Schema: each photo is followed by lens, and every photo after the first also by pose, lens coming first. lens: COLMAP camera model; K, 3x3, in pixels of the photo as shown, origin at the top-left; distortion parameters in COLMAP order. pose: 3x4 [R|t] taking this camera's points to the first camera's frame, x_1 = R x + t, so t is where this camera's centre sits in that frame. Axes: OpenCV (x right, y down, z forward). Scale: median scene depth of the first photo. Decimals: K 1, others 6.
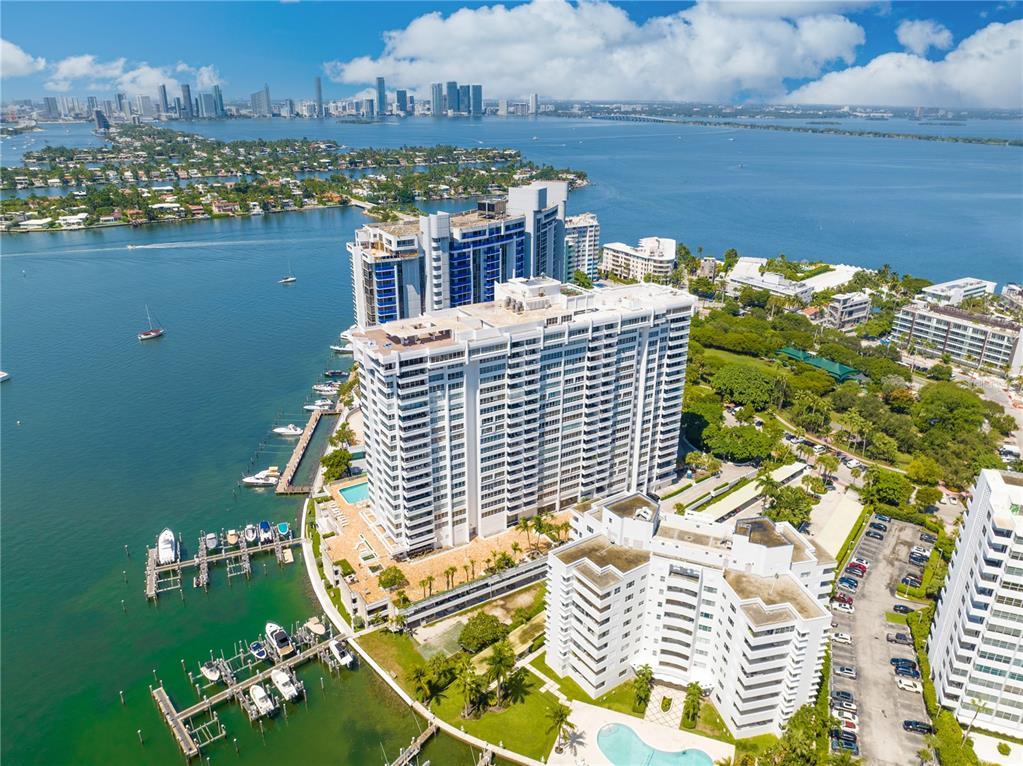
lens RADIAL K [[729.3, 0, 517.6], [0, 729.3, 381.4], [0, 0, 1]] dist [-0.053365, 0.018380]
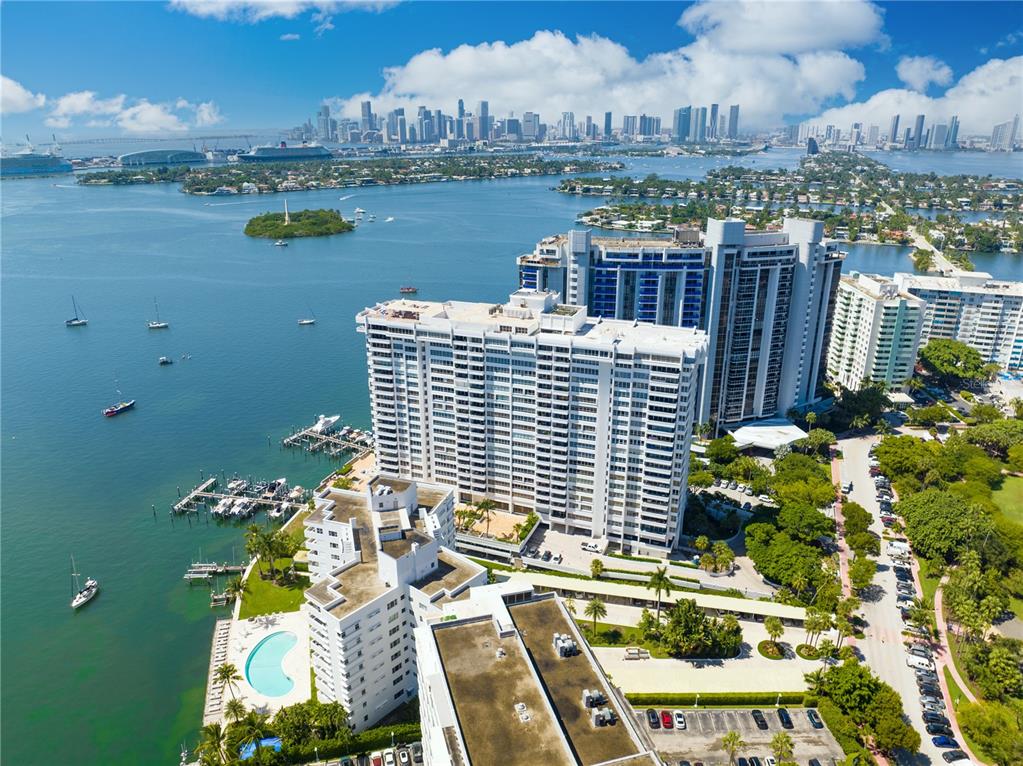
lens RADIAL K [[729.3, 0, 513.8], [0, 729.3, 384.9], [0, 0, 1]] dist [-0.053365, 0.018380]
pose [[0.595016, 0.265686, -0.758529, 0.657053], [-0.290386, 0.951093, 0.105346, -0.089091], [0.749421, 0.157584, 0.643068, 0.243970]]
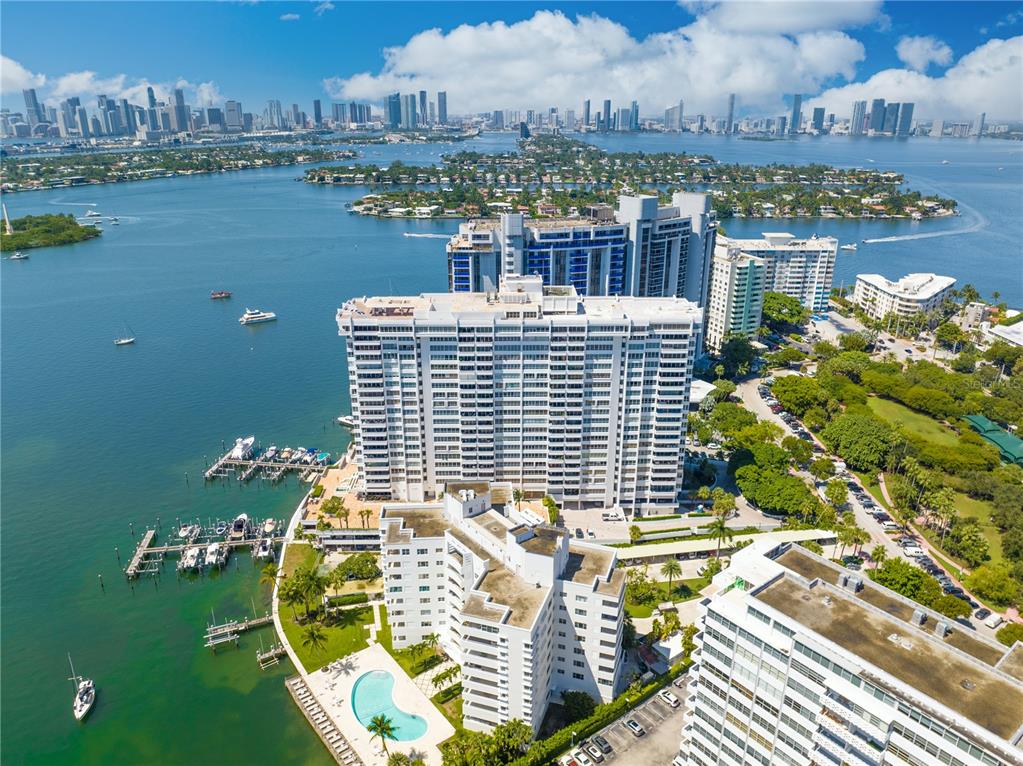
lens RADIAL K [[729.3, 0, 515.2], [0, 729.3, 382.6], [0, 0, 1]] dist [-0.053365, 0.018380]
pose [[0.854557, 0.175632, -0.488760, 0.430359], [-0.184887, 0.982310, 0.029725, -0.013555], [0.485334, 0.064963, 0.871912, 0.063705]]
